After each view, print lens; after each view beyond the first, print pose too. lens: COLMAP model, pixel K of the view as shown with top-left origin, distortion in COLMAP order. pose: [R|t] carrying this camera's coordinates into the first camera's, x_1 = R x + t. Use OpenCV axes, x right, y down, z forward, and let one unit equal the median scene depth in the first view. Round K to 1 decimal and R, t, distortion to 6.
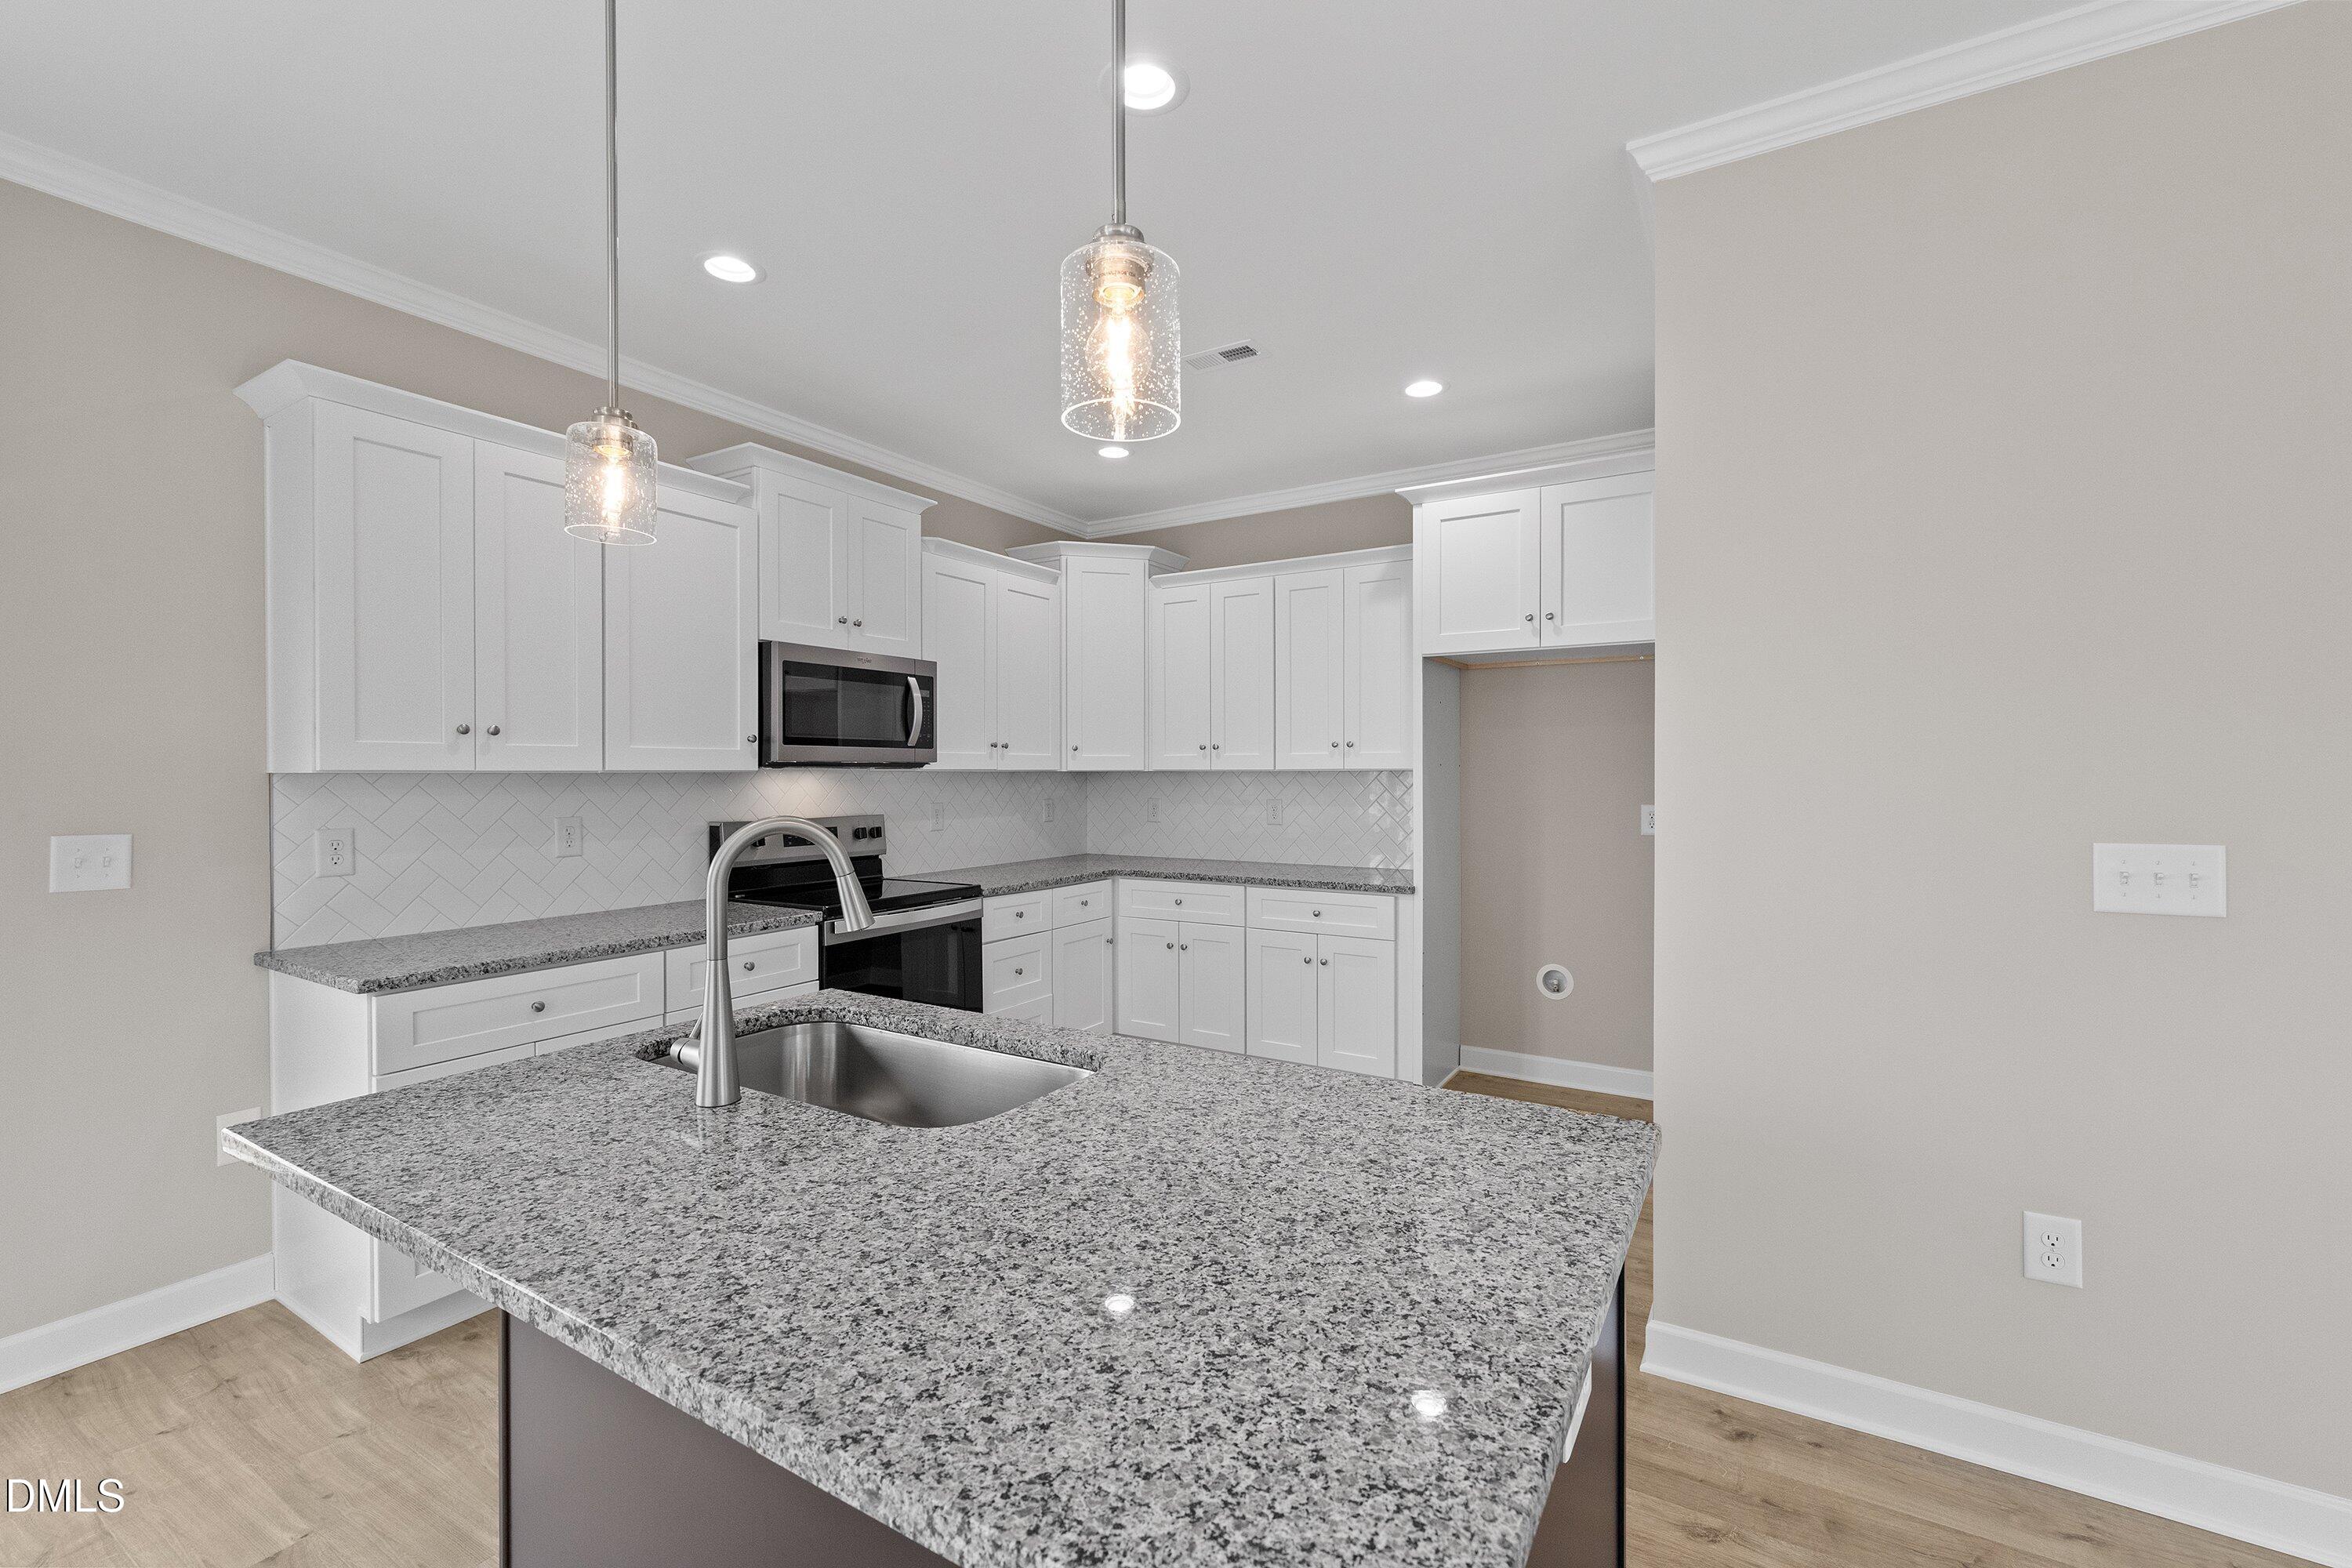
lens RADIAL K [[988.1, 0, 1180.9], [0, 988.1, 779.3], [0, 0, 1]] dist [-0.000732, 0.000152]
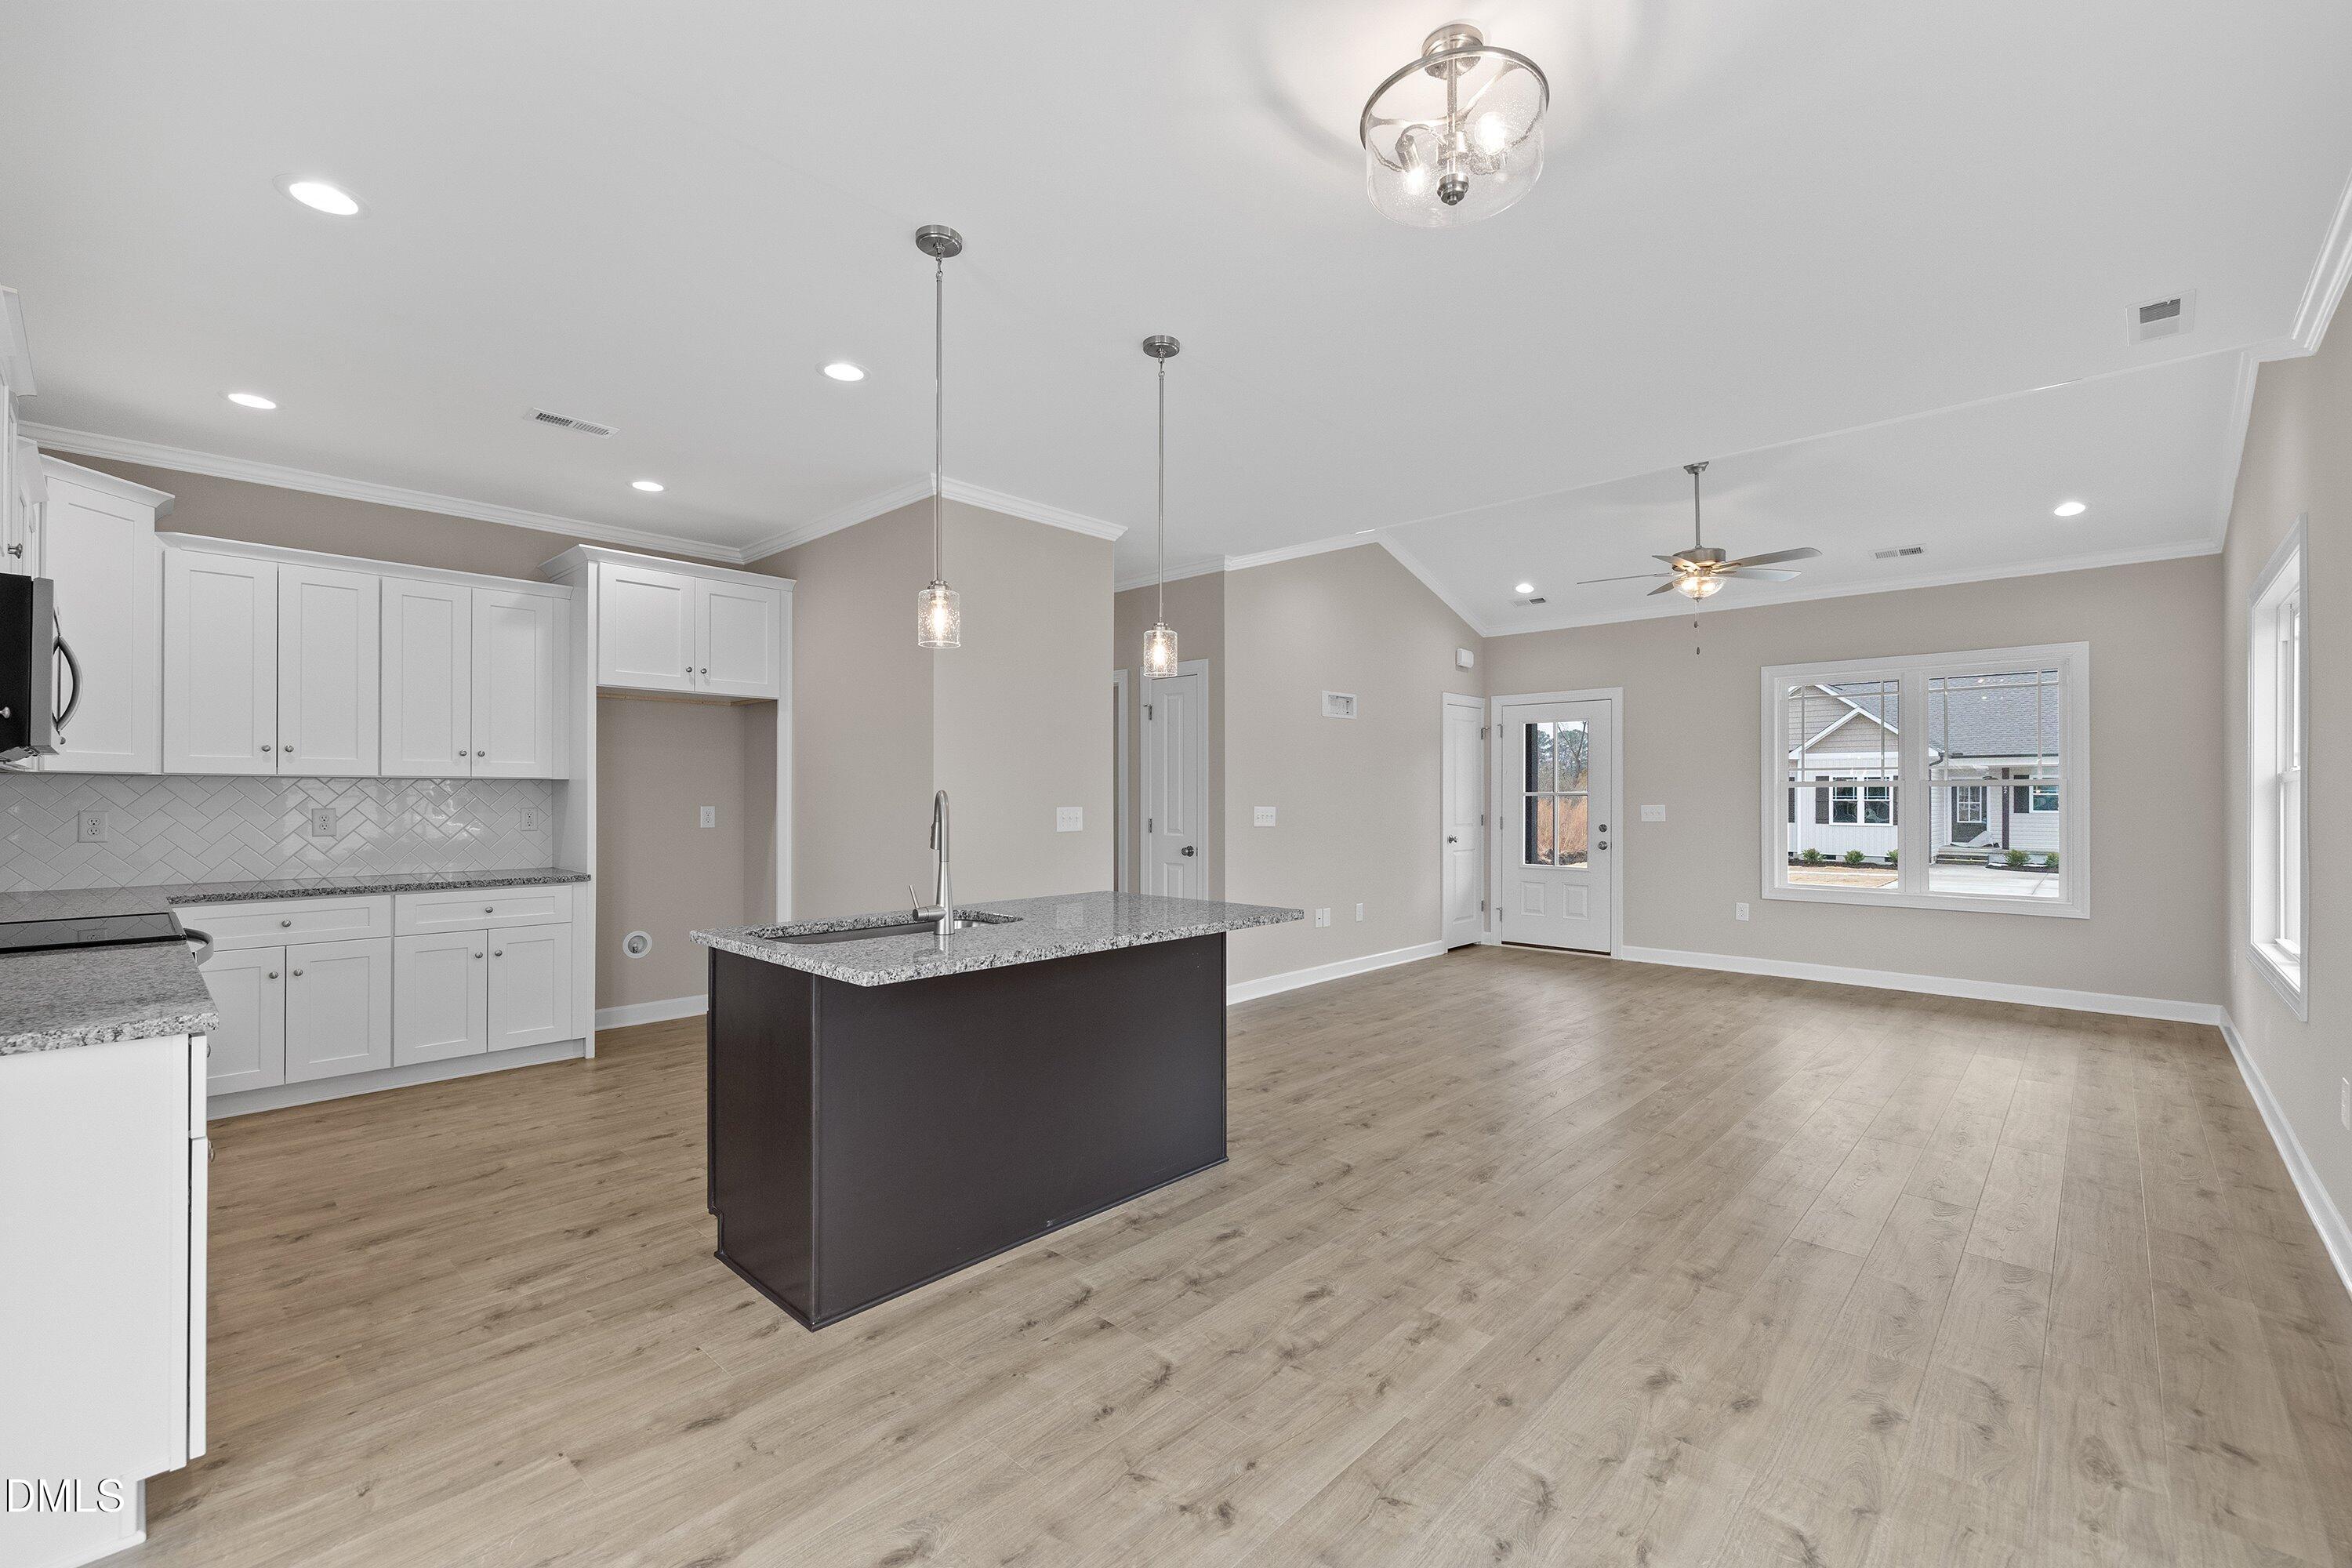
lens RADIAL K [[996.2, 0, 1175.3], [0, 996.2, 792.3], [0, 0, 1]] dist [0.001531, -0.000374]
pose [[0.204152, 0.007344, 0.978912, -0.810146], [0.005239, 0.999949, -0.008594, 0.021989], [-0.978925, 0.006883, 0.204103, 0.048142]]
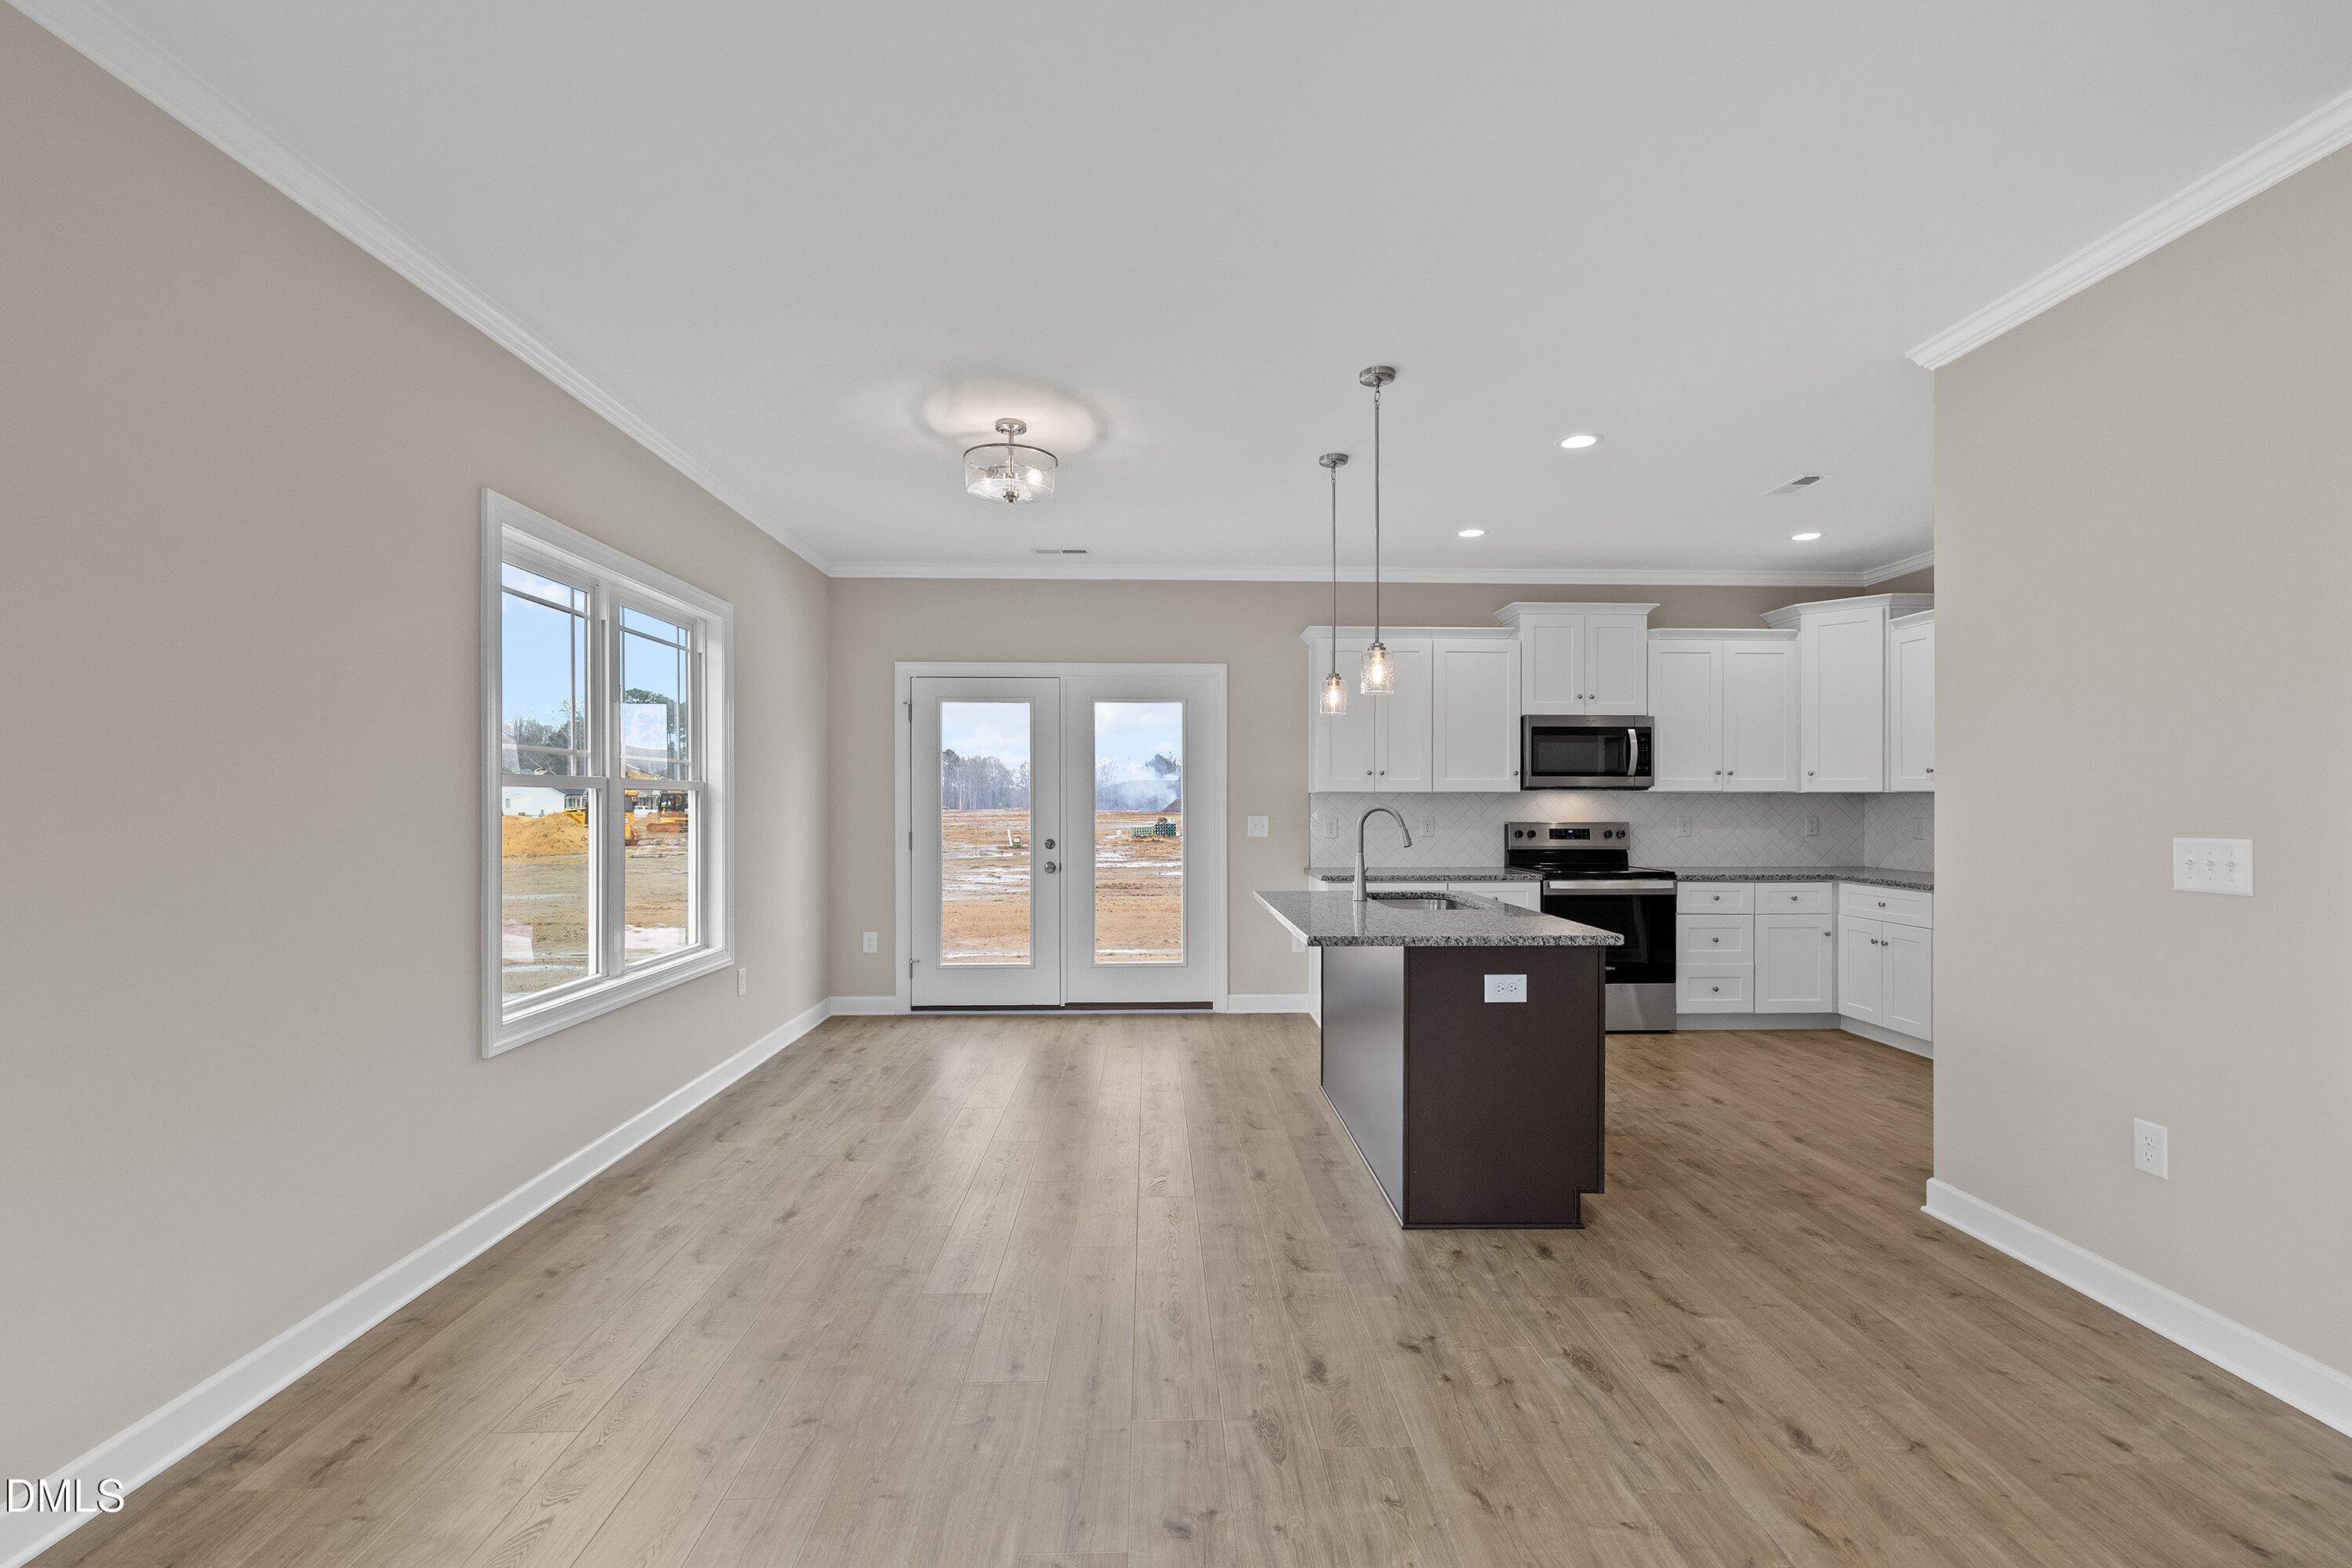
lens RADIAL K [[1008.6, 0, 1183.4], [0, 1008.6, 808.2], [0, 0, 1]] dist [0.001712, 0.000458]
pose [[0.548141, 0.008445, -0.836343, 0.612525], [-0.008637, 0.999953, 0.004436, 0.014444], [0.836341, 0.004792, 0.548188, -0.381480]]
